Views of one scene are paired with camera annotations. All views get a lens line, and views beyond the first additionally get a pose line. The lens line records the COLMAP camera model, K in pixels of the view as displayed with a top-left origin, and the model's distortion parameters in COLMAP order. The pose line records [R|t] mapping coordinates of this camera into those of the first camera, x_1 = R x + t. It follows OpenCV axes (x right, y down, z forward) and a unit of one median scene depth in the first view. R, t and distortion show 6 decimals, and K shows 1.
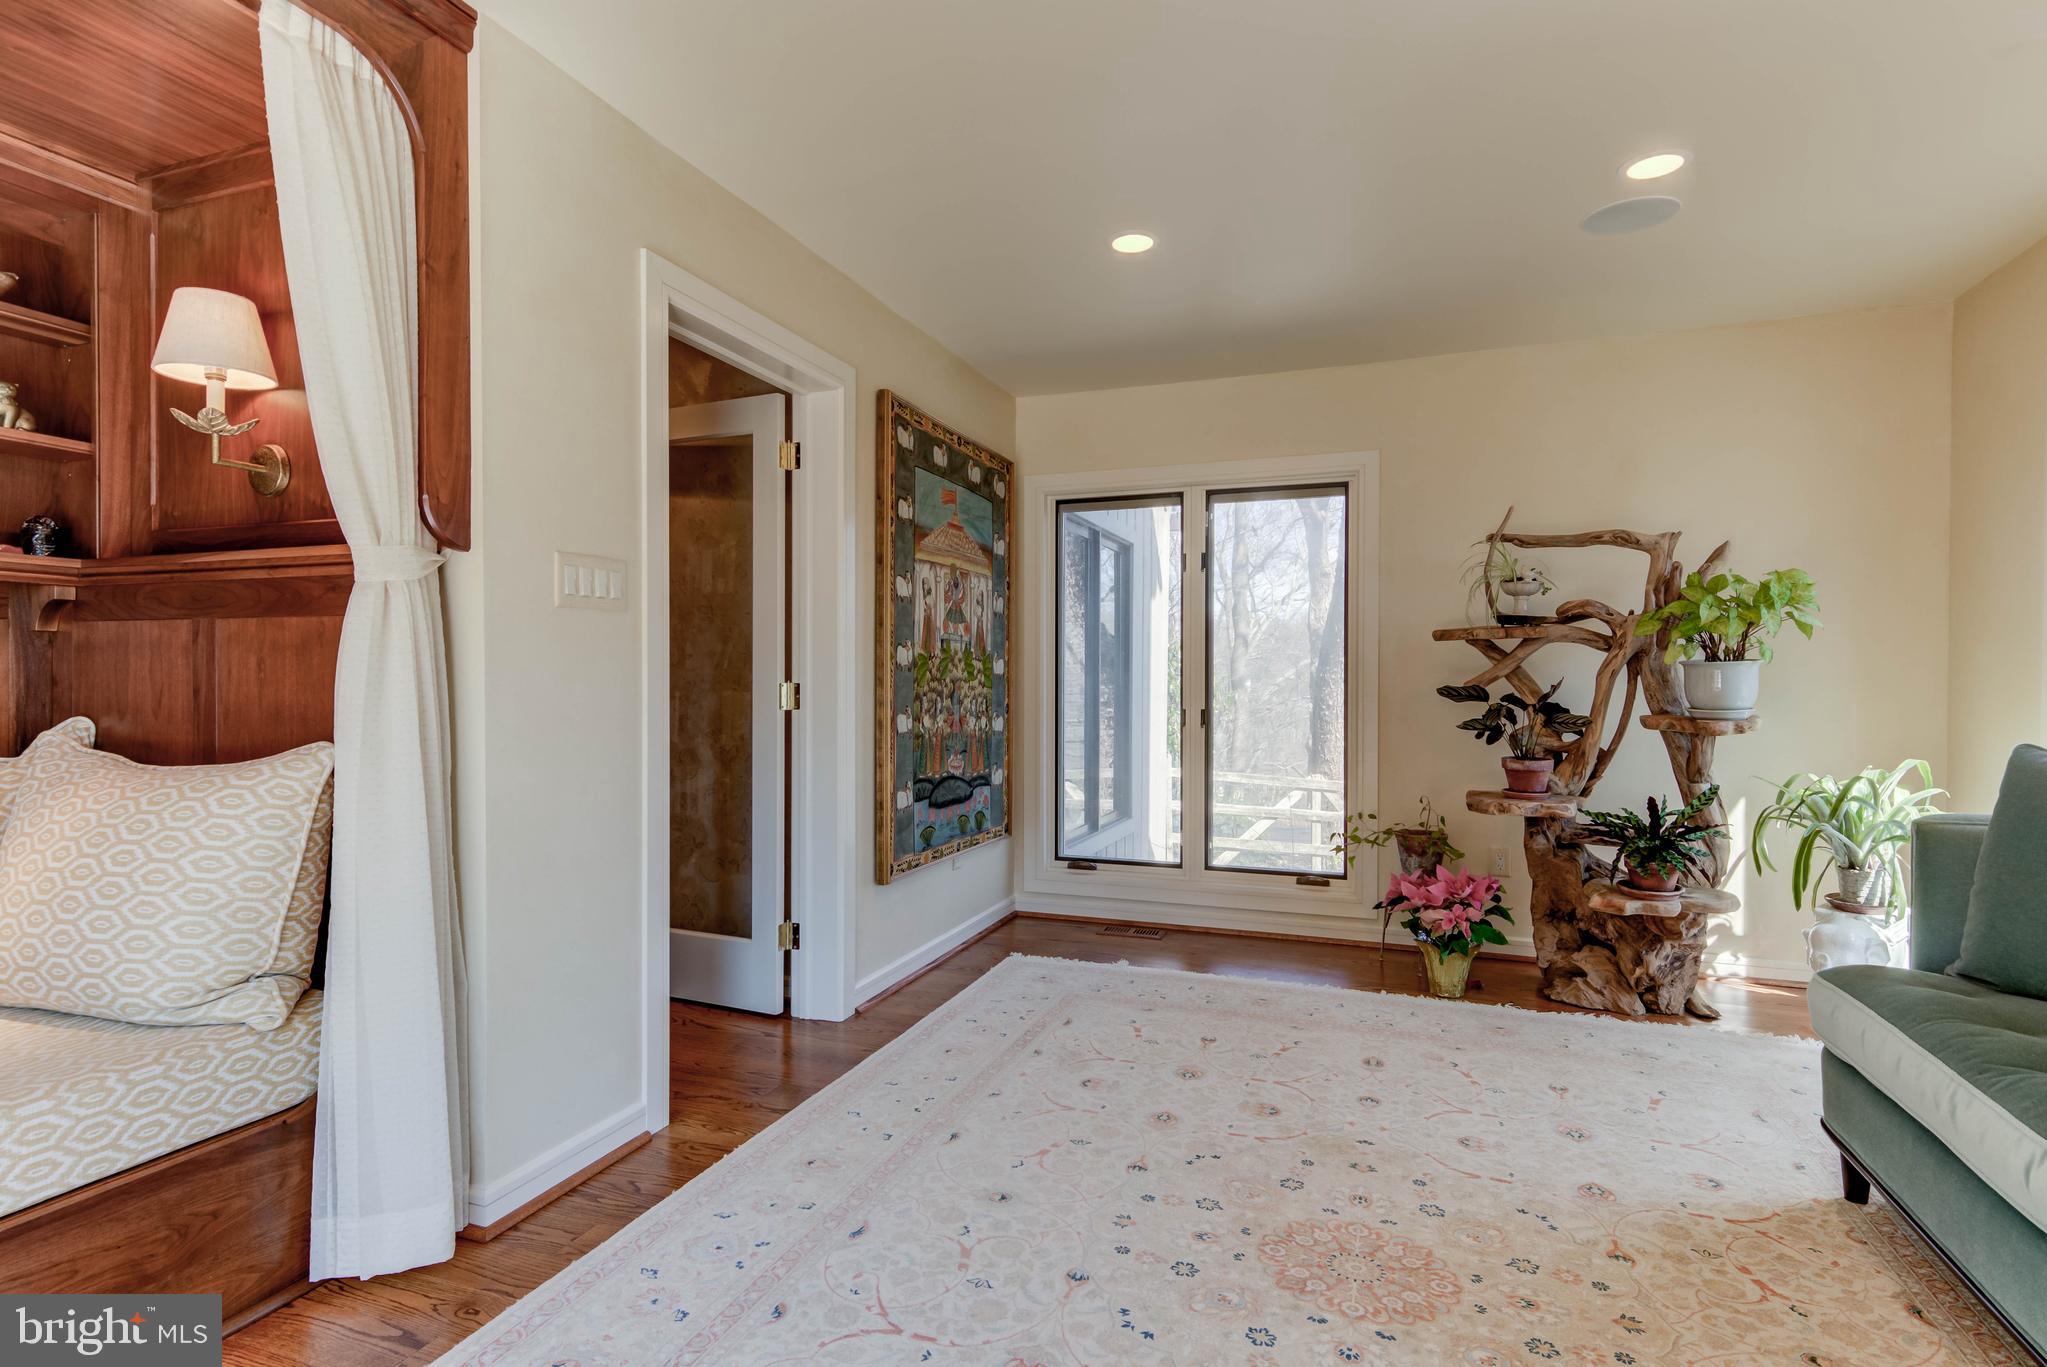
lens RADIAL K [[1029.3, 0, 1025.4], [0, 1029.3, 680.7], [0, 0, 1]] dist [0.022409, -0.008212]
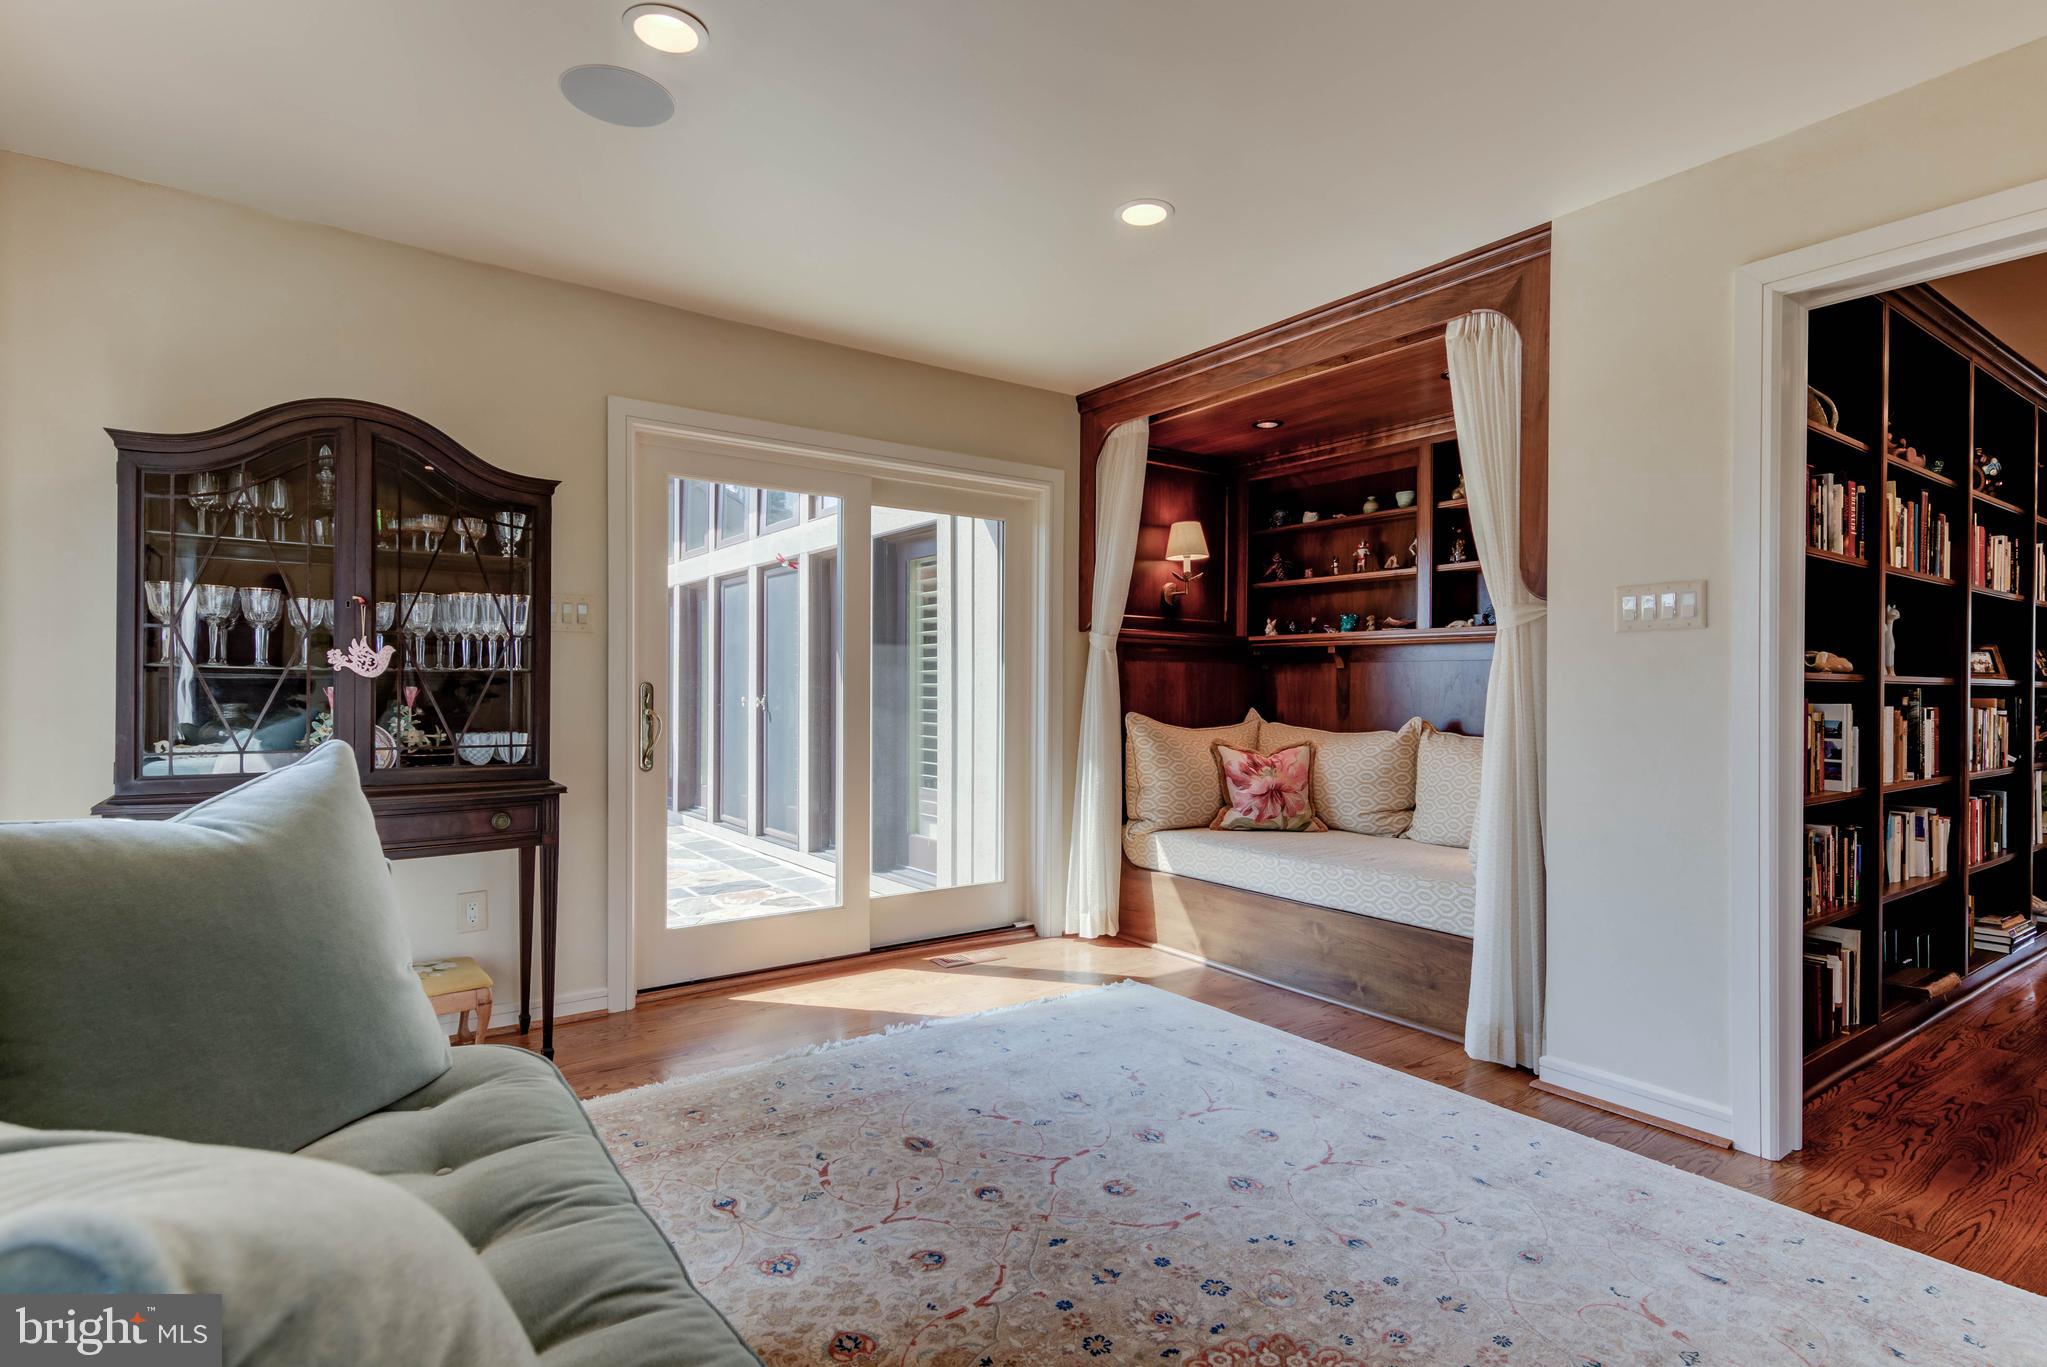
lens RADIAL K [[1029.3, 0, 1023.1], [0, 1029.3, 688.1], [0, 0, 1]] dist [0.022409, -0.008212]
pose [[-0.551474, -0.007598, -0.834158, 1.125673], [-0.009305, 0.999952, -0.002956, 0.005078], [0.834140, 0.006131, -0.551518, 1.281617]]
